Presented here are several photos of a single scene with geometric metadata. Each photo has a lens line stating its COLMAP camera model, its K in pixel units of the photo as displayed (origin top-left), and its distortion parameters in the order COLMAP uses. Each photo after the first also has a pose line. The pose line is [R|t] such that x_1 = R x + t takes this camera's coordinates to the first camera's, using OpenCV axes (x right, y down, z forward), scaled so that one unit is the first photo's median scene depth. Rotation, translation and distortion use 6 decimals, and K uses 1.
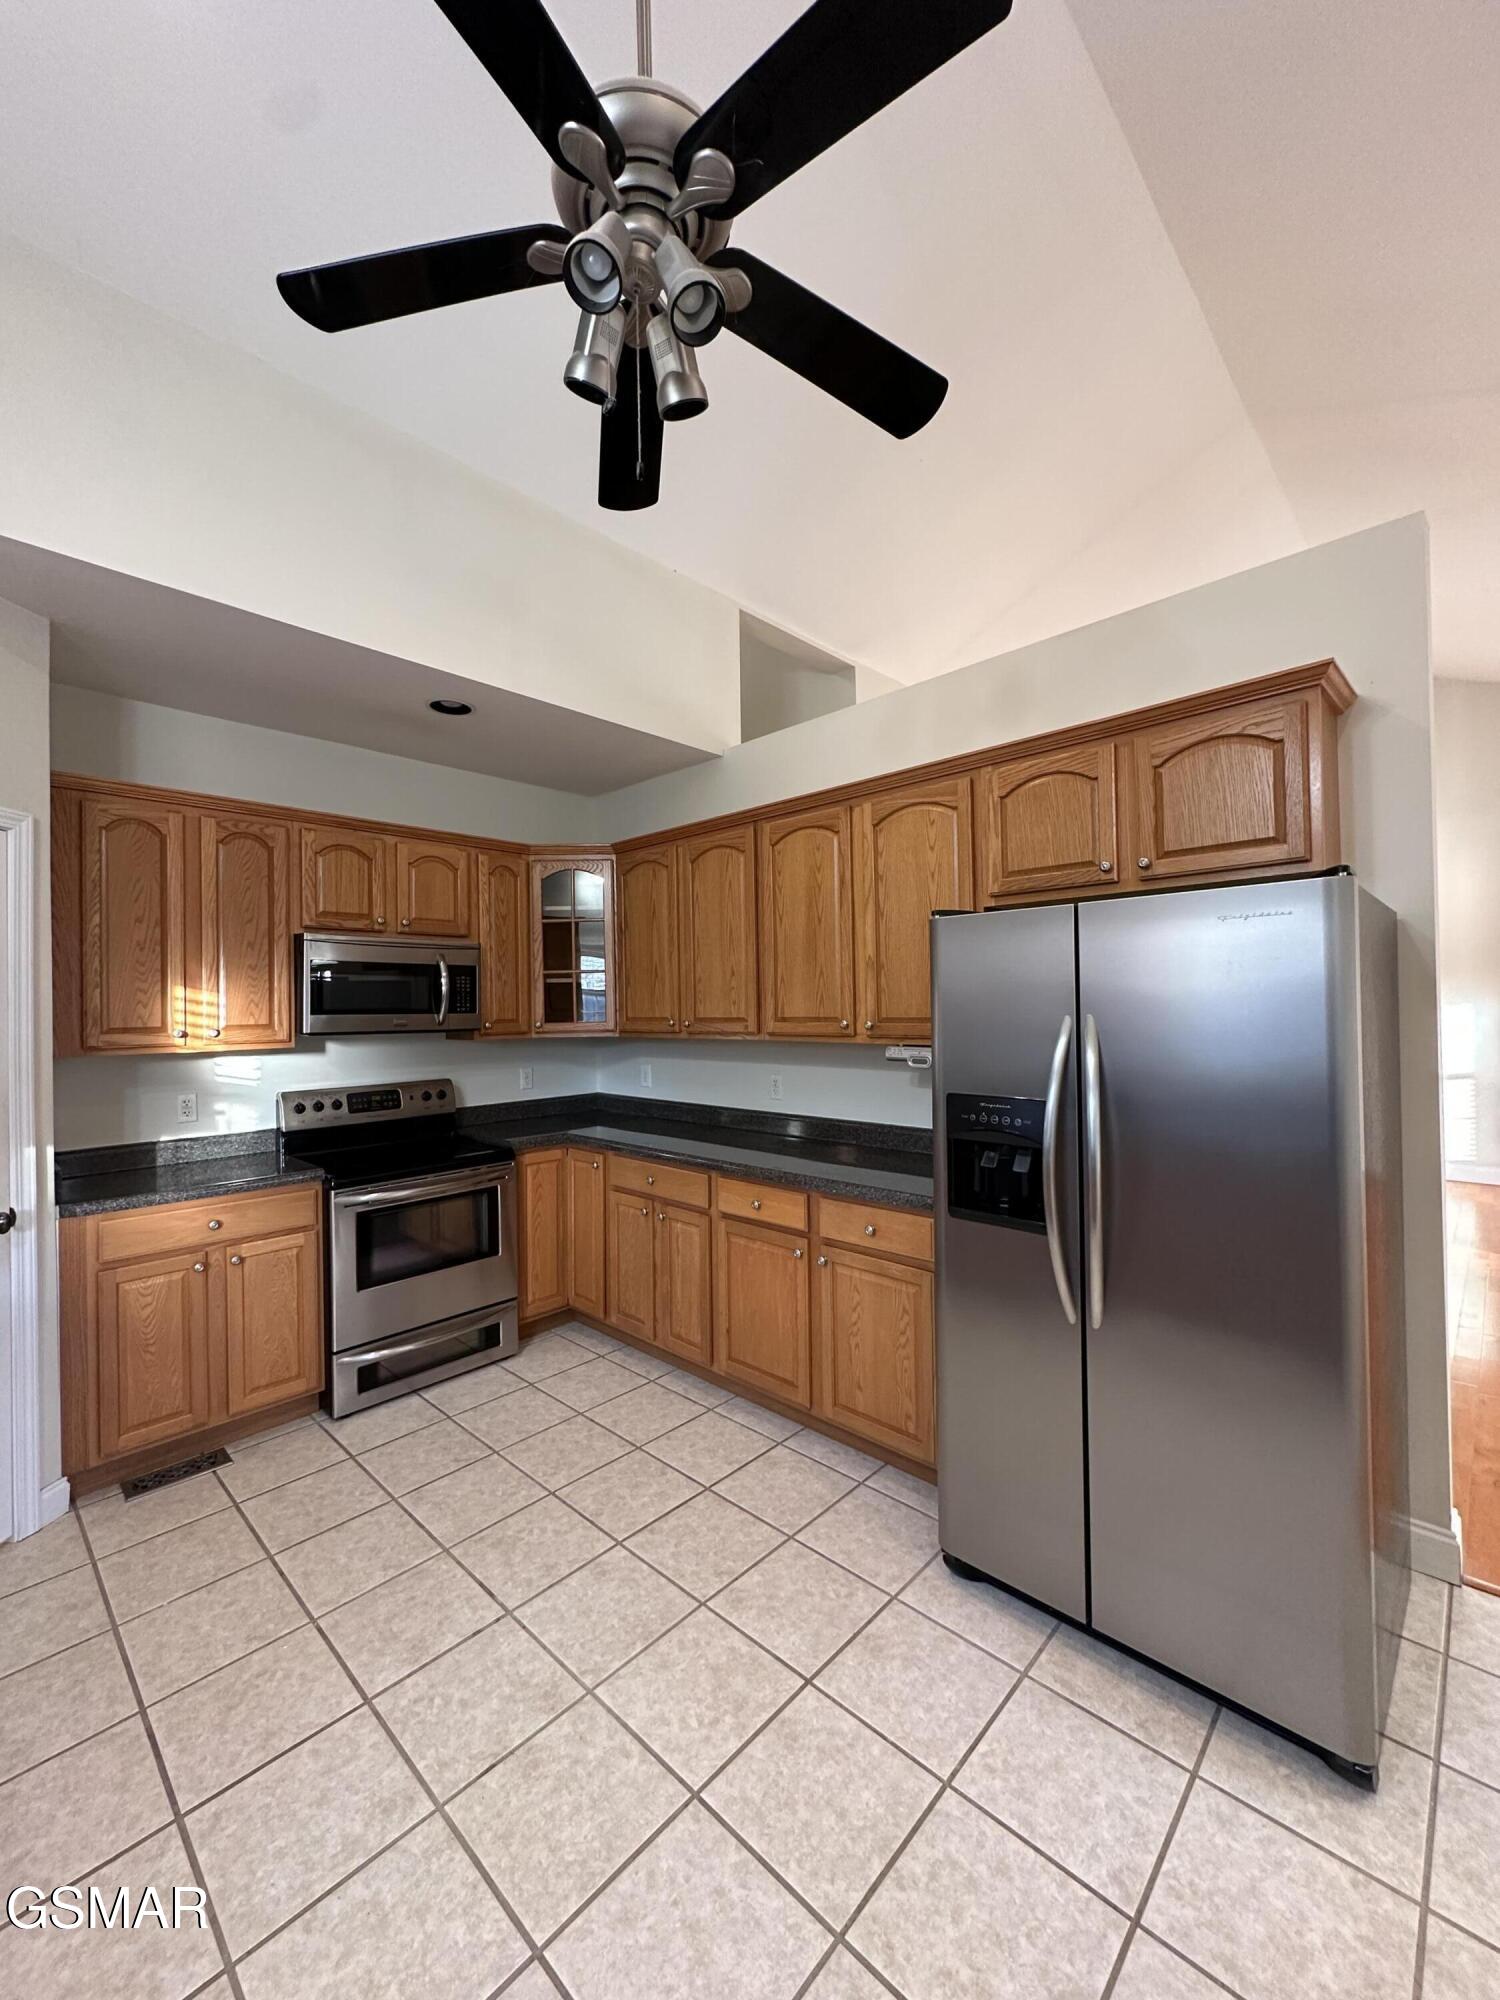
lens RADIAL K [[799.0, 0, 751.3], [0, 799.0, 1003.8], [0, 0, 1]] dist [-0.001769, 0.000137]
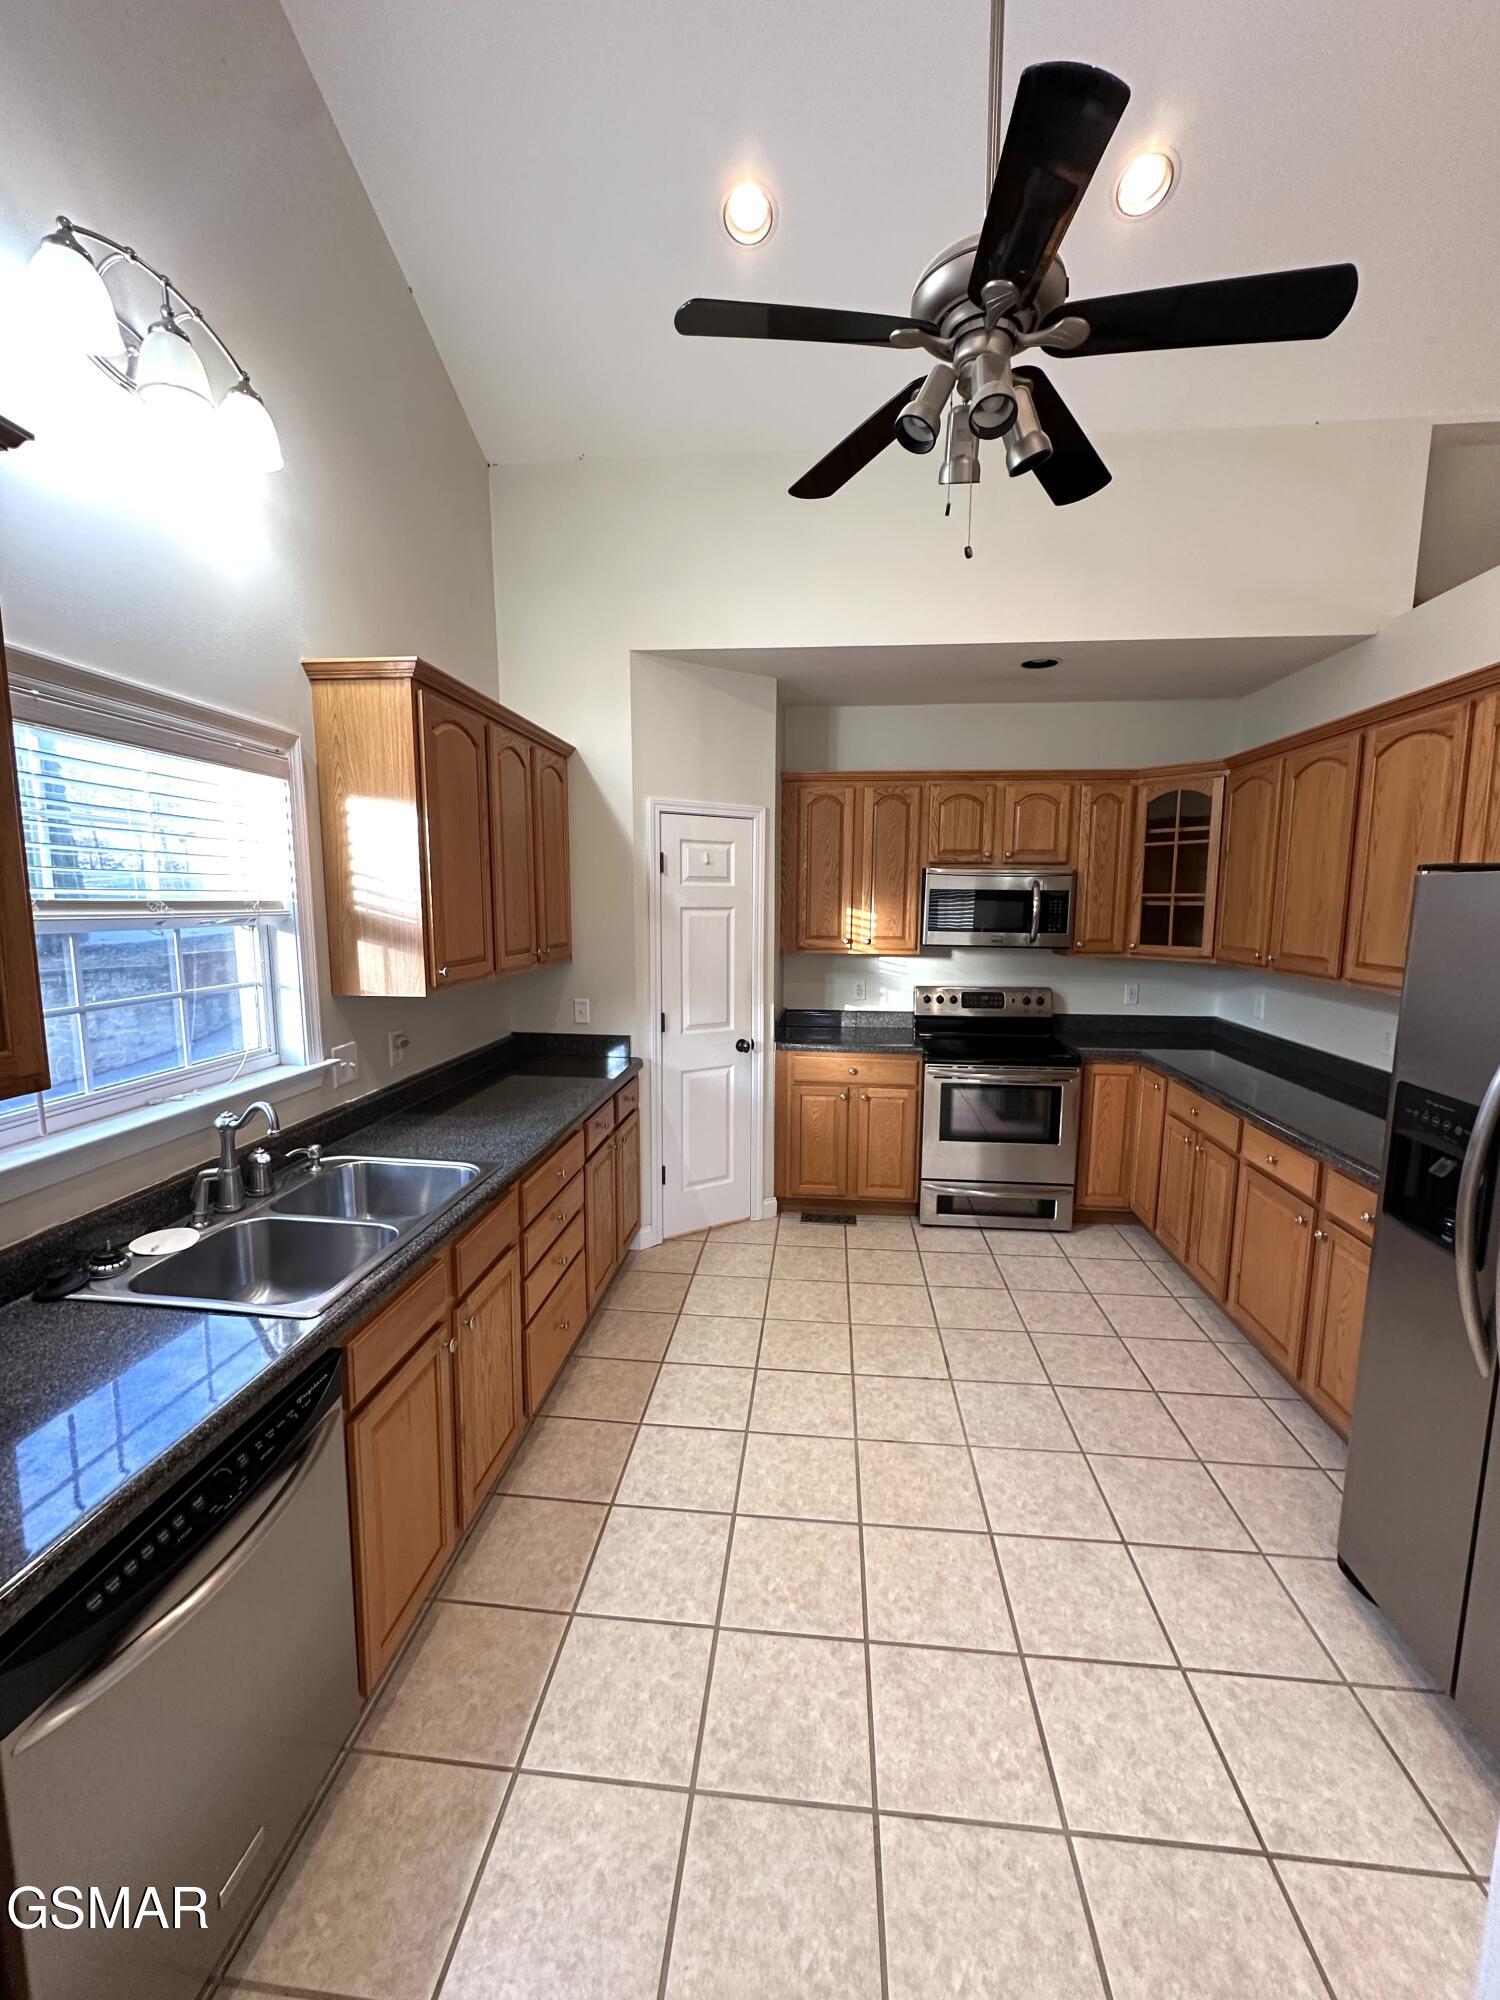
lens RADIAL K [[799.0, 0, 744.7], [0, 799.0, 1007.2], [0, 0, 1]] dist [-0.001769, 0.000137]
pose [[0.610031, 0.128363, -0.781912, 0.330572], [-0.012340, 0.988211, 0.152603, -0.062512], [0.792282, -0.083443, 0.604423, -0.053299]]
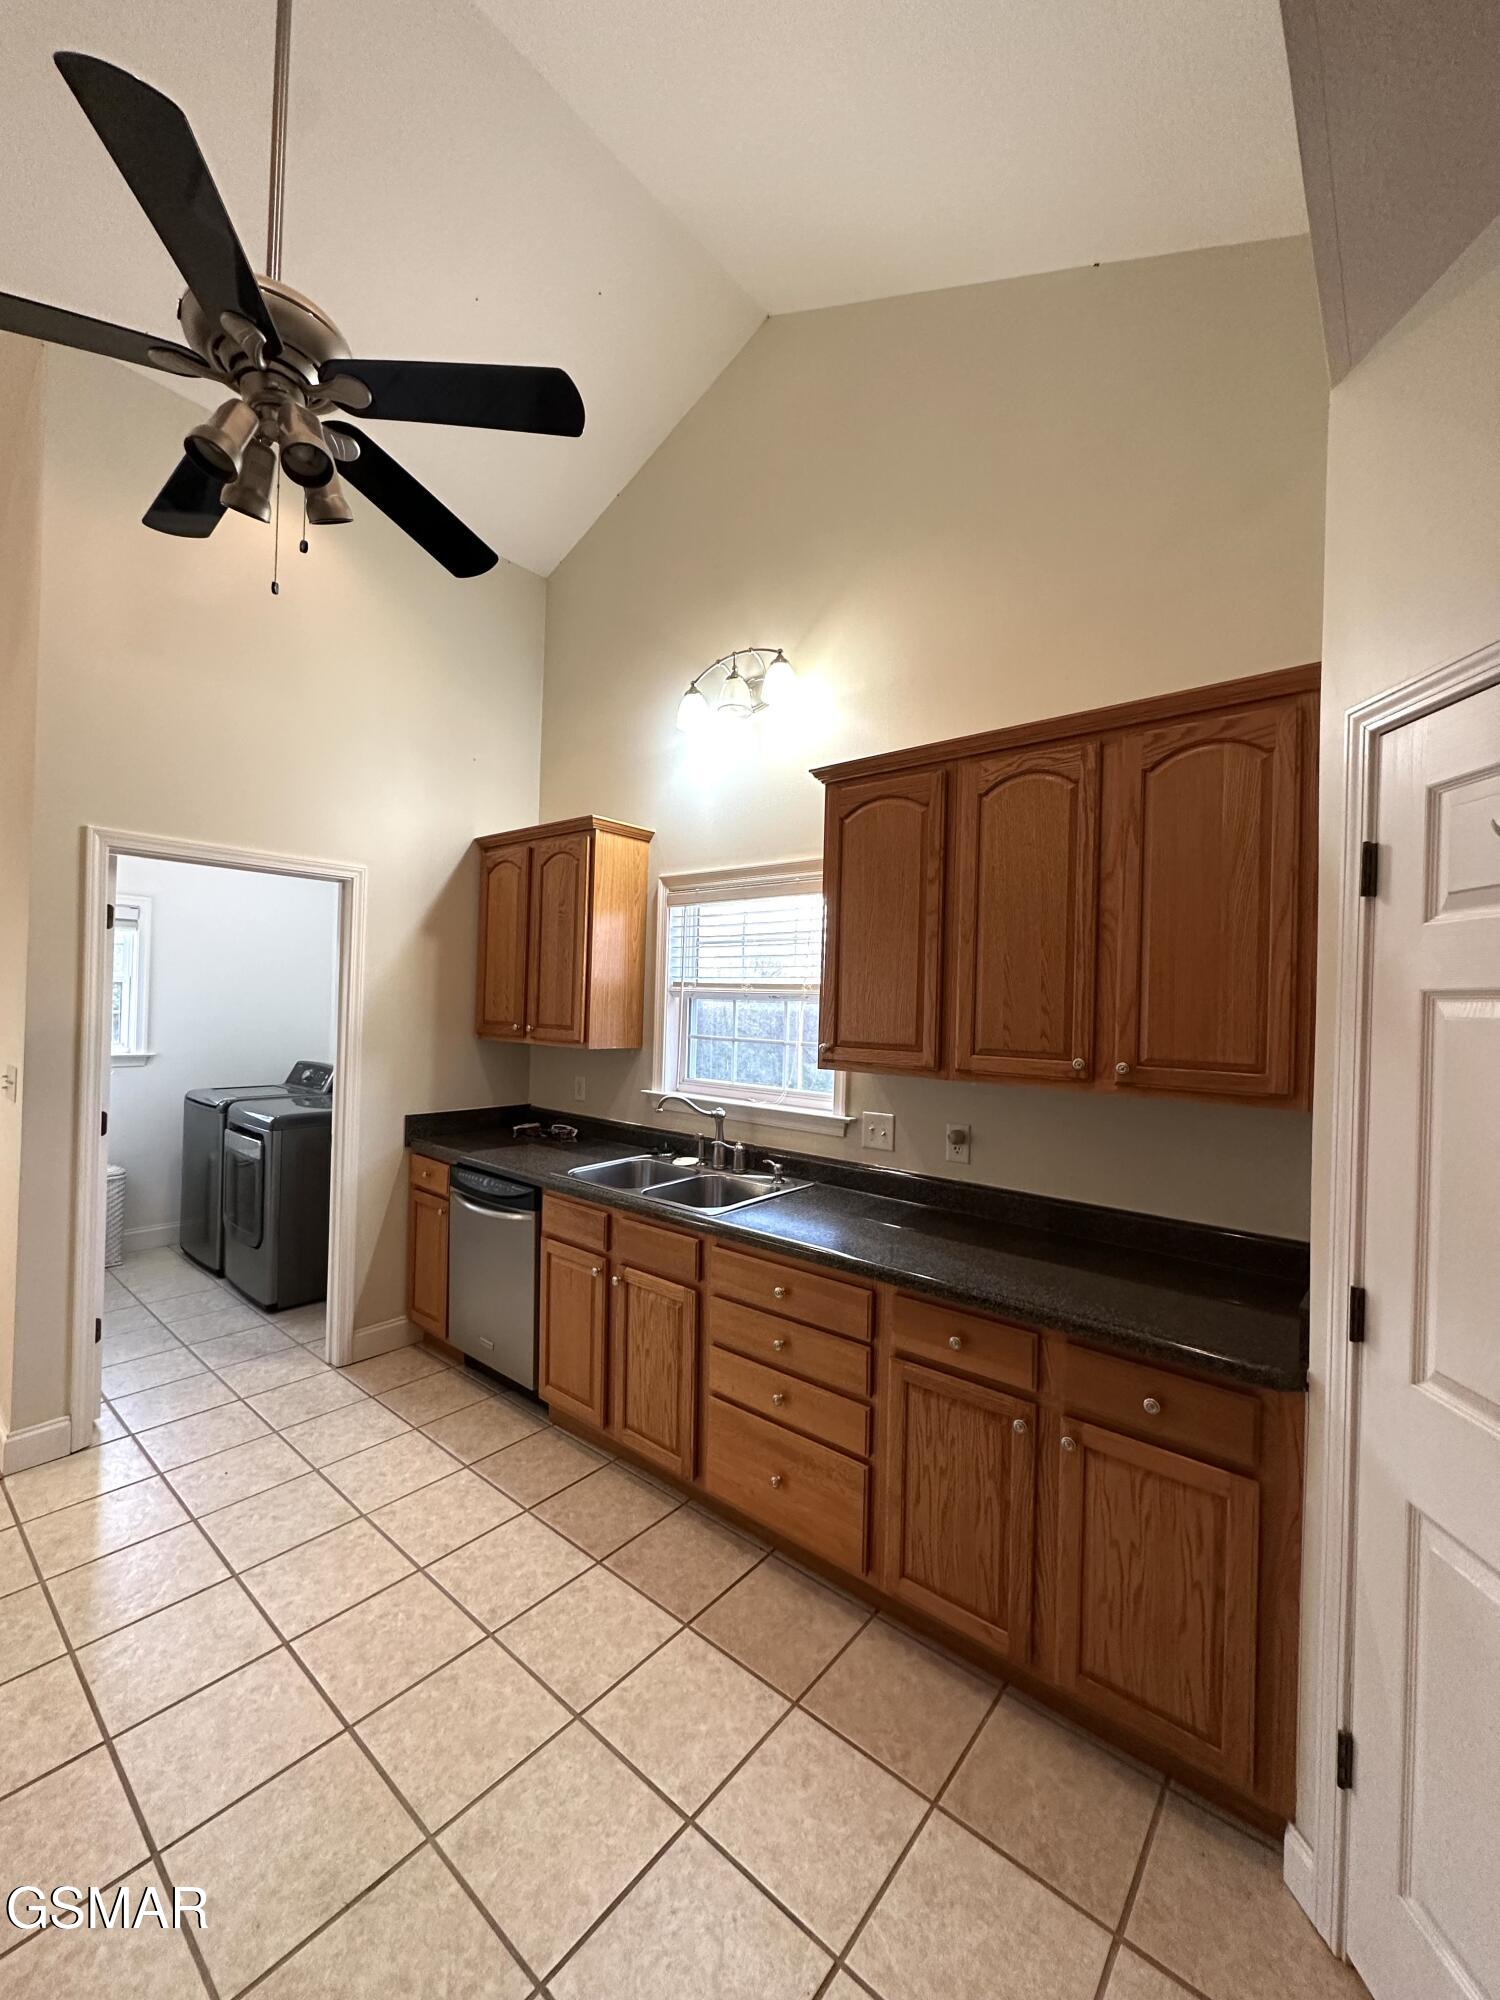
lens RADIAL K [[799.0, 0, 752.7], [0, 799.0, 1006.0], [0, 0, 1]] dist [-0.001769, 0.000137]
pose [[-0.997812, -0.009713, -0.065396, -0.367606], [-0.009804, 0.999951, 0.001064, -0.015002], [0.065383, 0.001703, -0.997859, 1.033712]]
